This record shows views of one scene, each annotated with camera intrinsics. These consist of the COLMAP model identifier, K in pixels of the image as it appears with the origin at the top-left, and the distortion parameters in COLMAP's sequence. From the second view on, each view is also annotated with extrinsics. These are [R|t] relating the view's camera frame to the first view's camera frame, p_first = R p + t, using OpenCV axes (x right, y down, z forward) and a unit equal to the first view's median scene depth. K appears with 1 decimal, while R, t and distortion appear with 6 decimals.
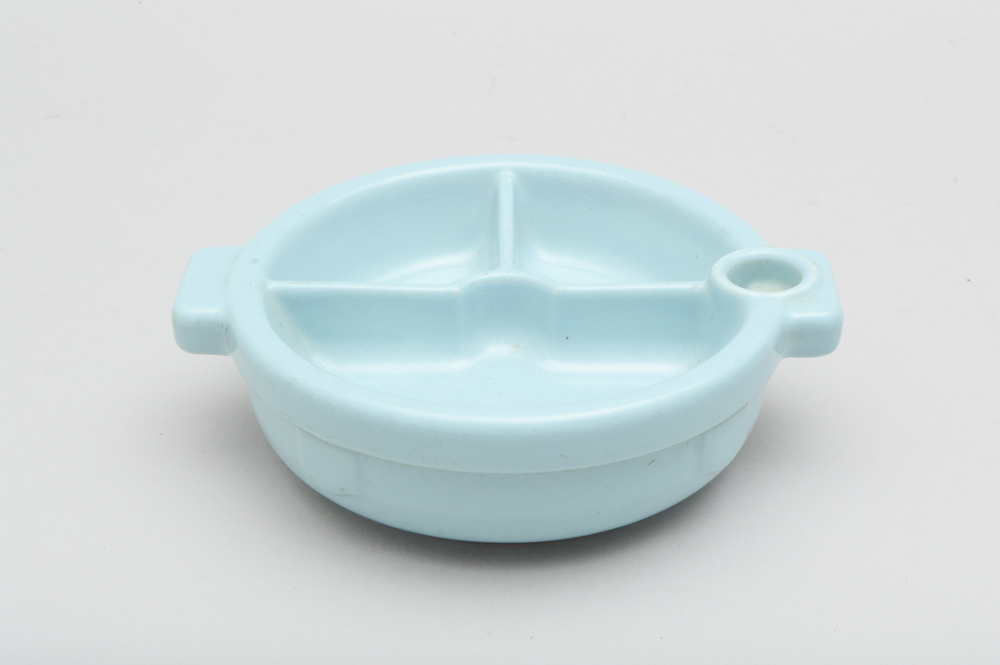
lens RADIAL K [[1962.7, 0, 500.5], [0, 1962.7, 333.7], [0, 0, 1]] dist [0.048588, 0.000000]
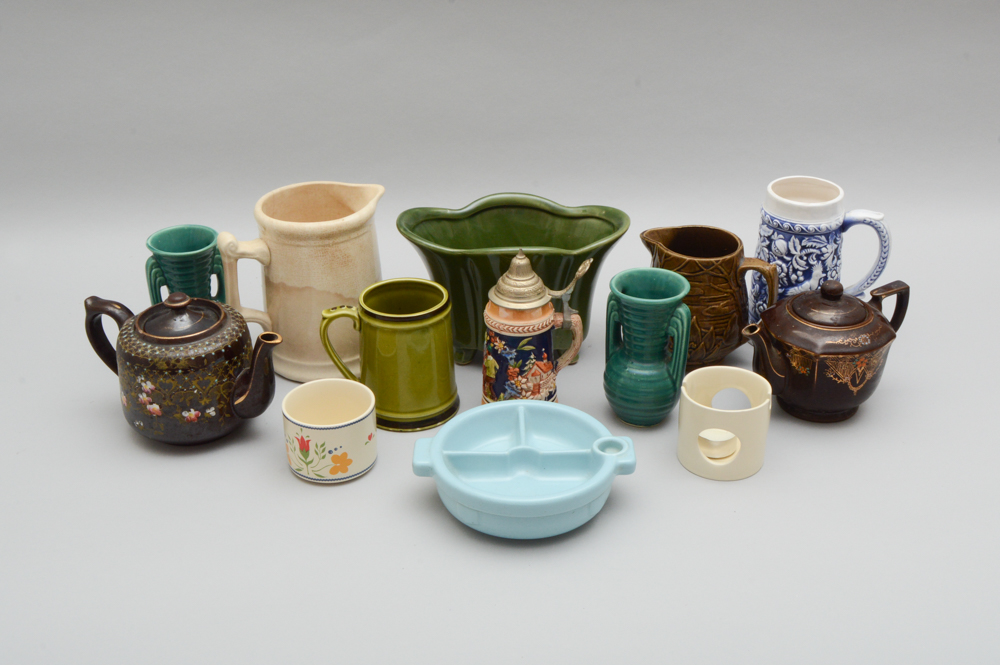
lens RADIAL K [[1126.4, 0, 497.4], [0, 1126.4, 329.3], [0, 0, 1]] dist [-0.000711, 0.000000]
pose [[0.999875, -0.015797, 0.000747, -0.035461], [0.015807, 0.996831, -0.077967, -0.076836], [0.000487, 0.077969, 0.996956, -0.714204]]
